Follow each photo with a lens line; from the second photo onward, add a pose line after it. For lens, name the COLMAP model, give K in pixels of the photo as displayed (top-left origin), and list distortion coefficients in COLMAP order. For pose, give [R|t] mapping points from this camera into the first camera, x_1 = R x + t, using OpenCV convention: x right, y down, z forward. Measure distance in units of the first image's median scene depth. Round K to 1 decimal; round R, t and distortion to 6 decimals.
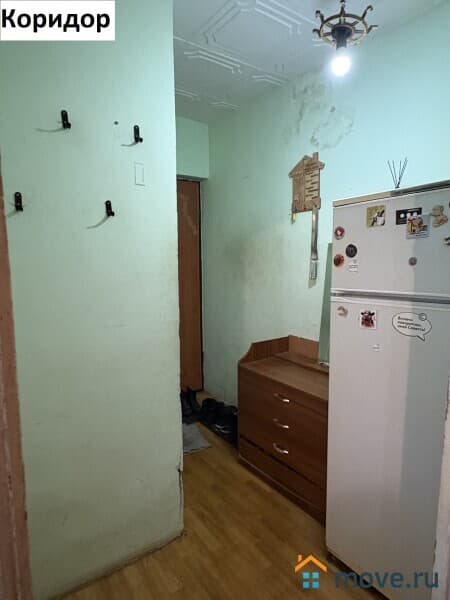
lens RADIAL K [[363.7, 0, 225.0], [0, 363.7, 300.5], [0, 0, 1]] dist [-0.001621, 0.000770]
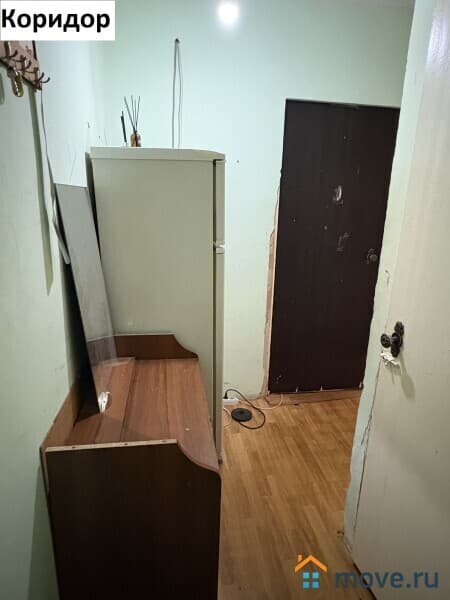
lens RADIAL K [[363.7, 0, 223.9], [0, 363.7, 299.6], [0, 0, 1]] dist [-0.001621, 0.000770]
pose [[-0.891274, -0.134463, 0.433070, -0.174476], [0.041226, 0.927043, 0.372681, -0.243490], [-0.451587, 0.350015, -0.820706, 1.755844]]
